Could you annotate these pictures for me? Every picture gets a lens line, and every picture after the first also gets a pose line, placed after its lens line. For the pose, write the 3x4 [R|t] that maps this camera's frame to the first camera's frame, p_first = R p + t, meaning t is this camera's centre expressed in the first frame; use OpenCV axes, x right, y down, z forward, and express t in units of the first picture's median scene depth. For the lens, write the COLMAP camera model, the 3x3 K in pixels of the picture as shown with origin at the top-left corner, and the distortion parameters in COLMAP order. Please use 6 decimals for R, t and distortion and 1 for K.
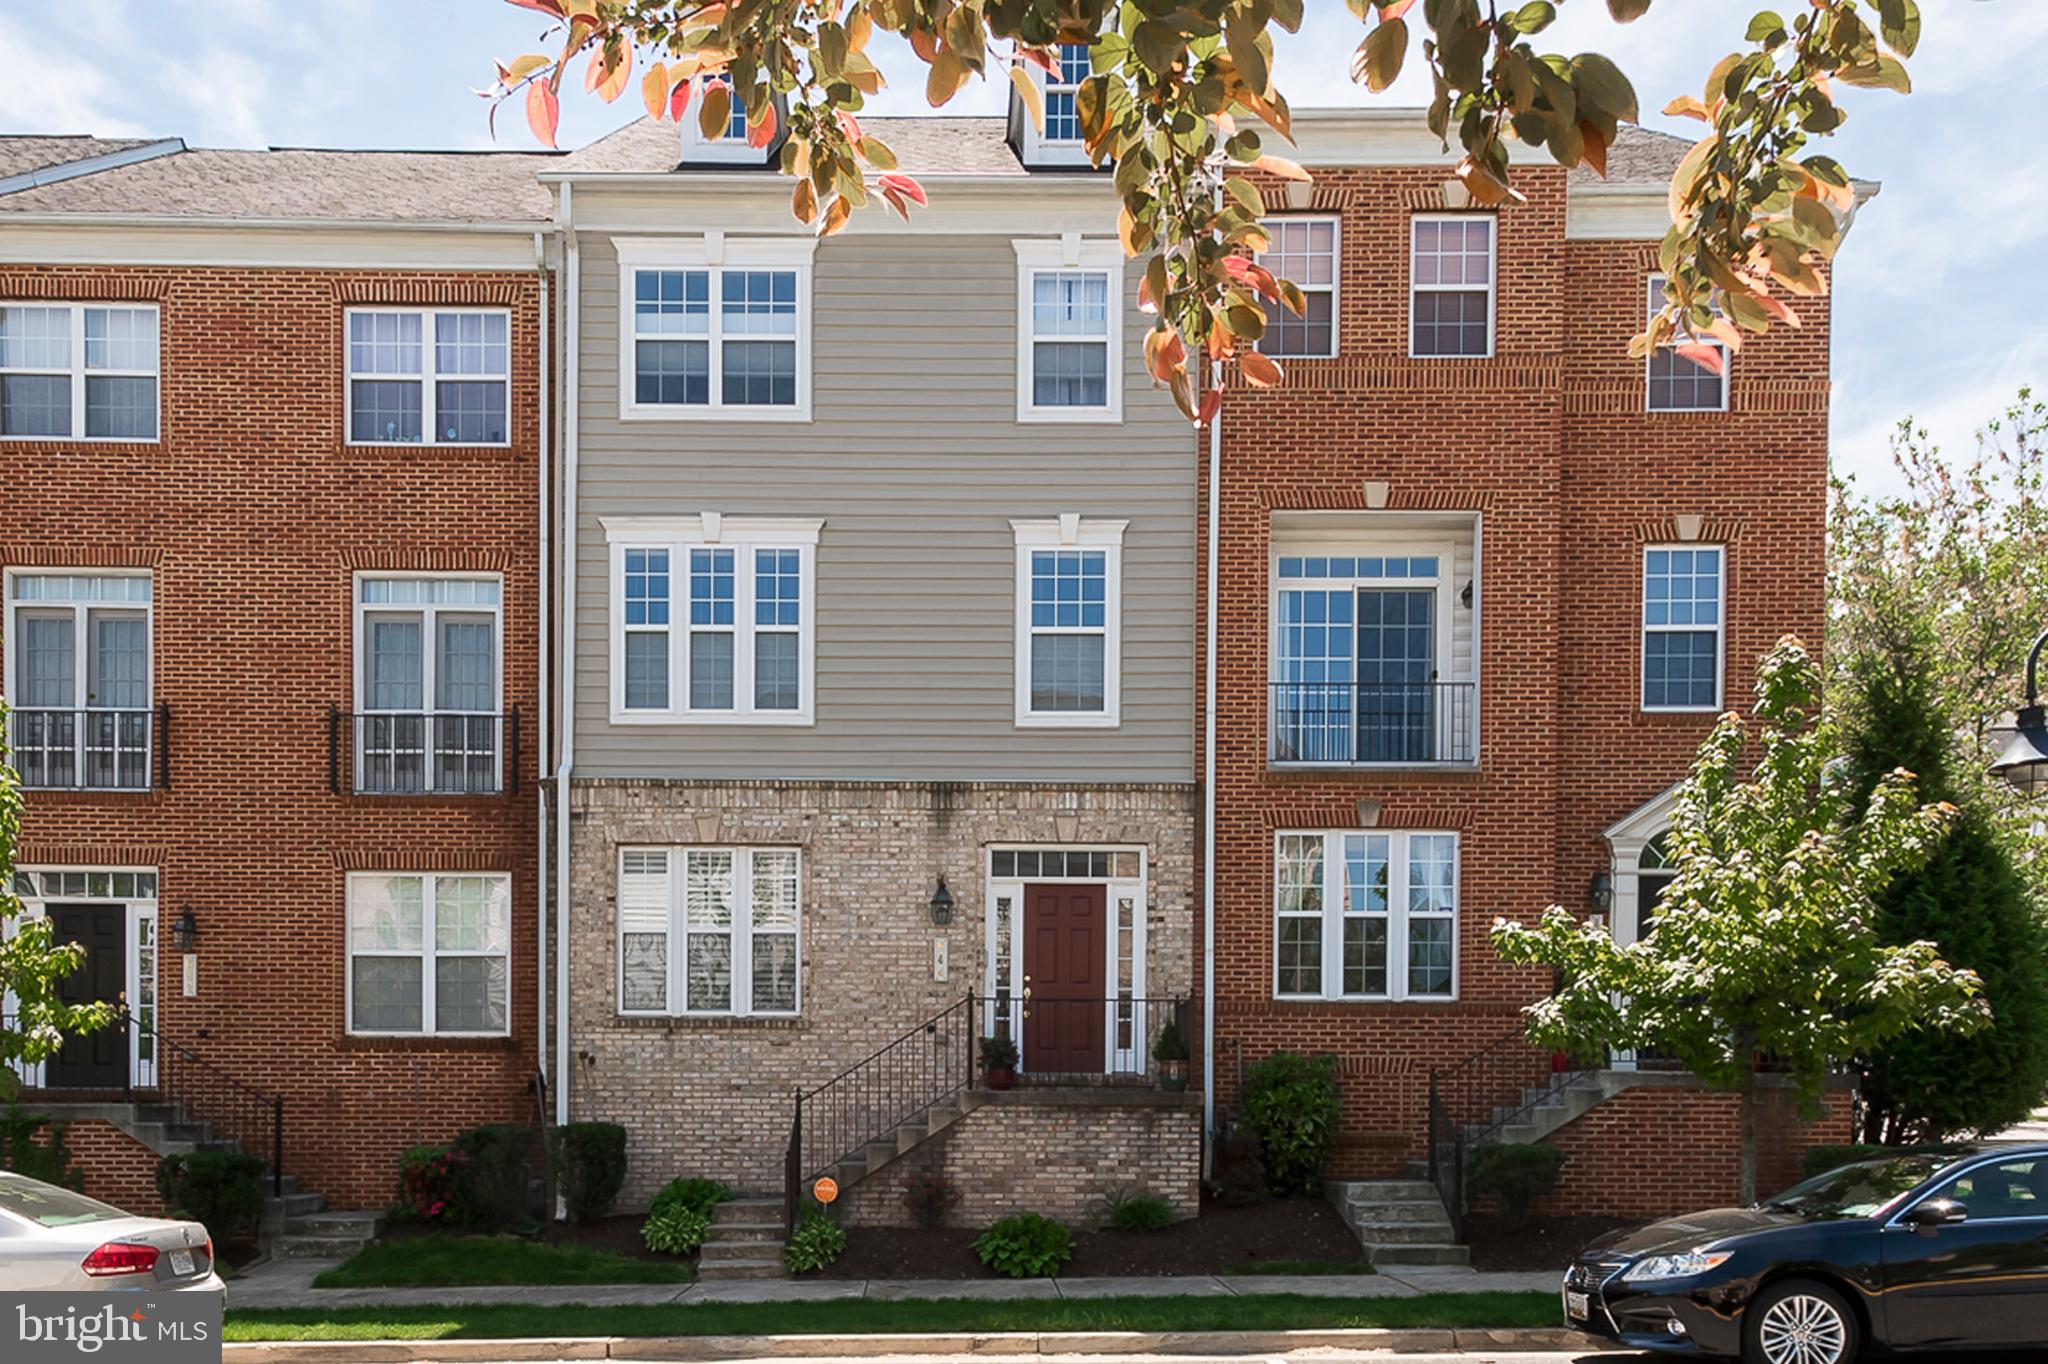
lens RADIAL K [[1087.5, 0, 1023.8], [0, 1087.5, 658.7], [0, 0, 1]] dist [0.002928, 0.001118]
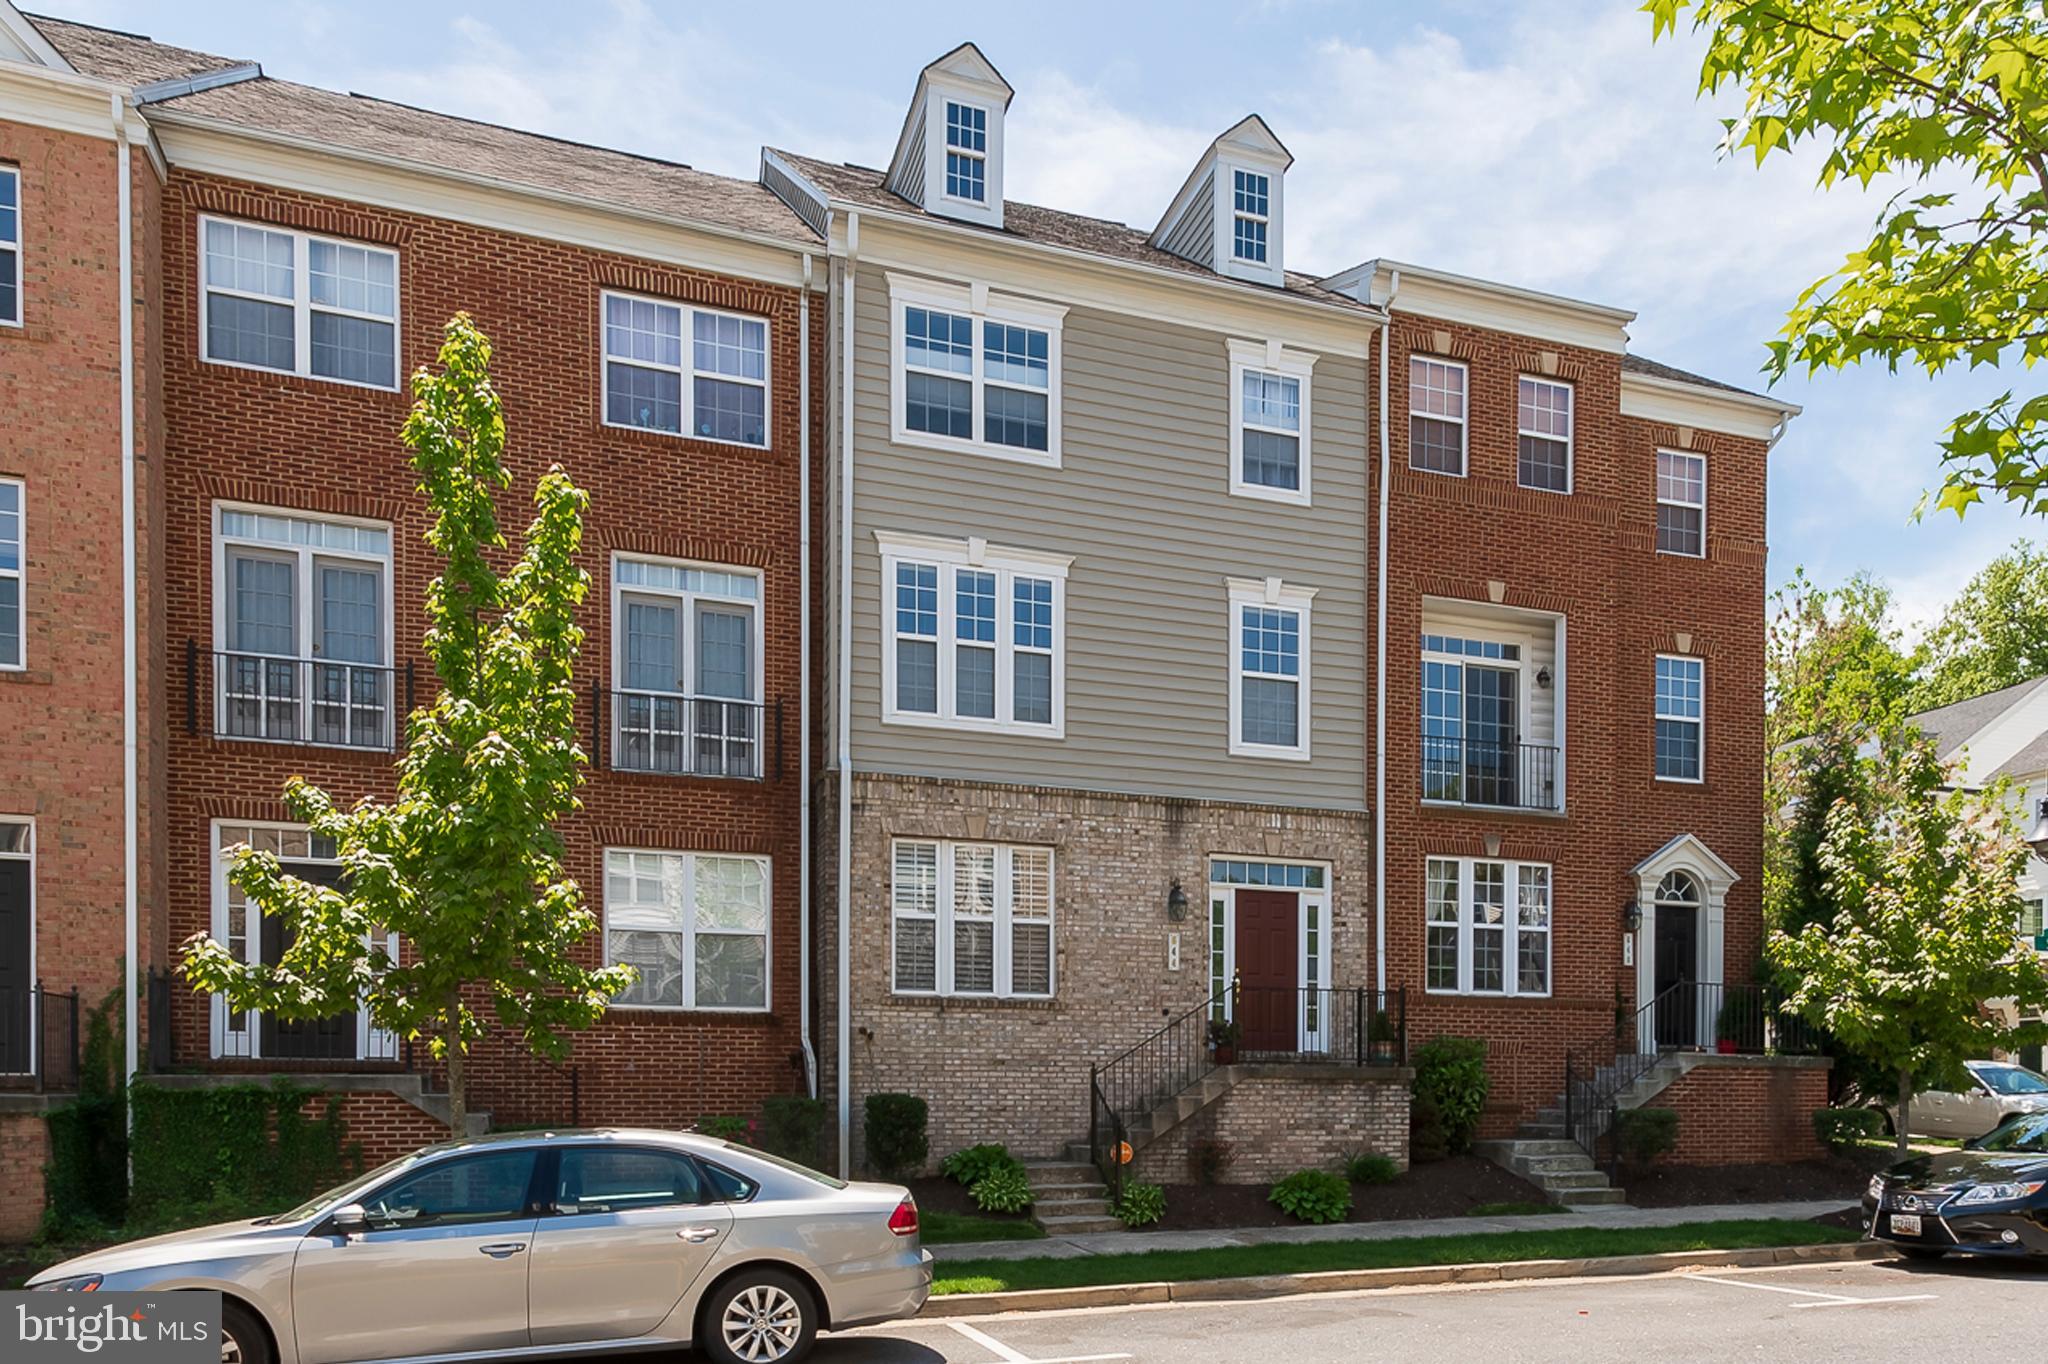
lens RADIAL K [[964.2, 0, 1024.0], [0, 964.2, 682.0], [0, 0, 1]] dist [0.003516, 0.000689]
pose [[0.969970, 0.093934, 0.224352, -0.461458], [-0.092359, 0.995571, -0.017529, 0.023527], [-0.225005, -0.003718, 0.974351, 0.040029]]
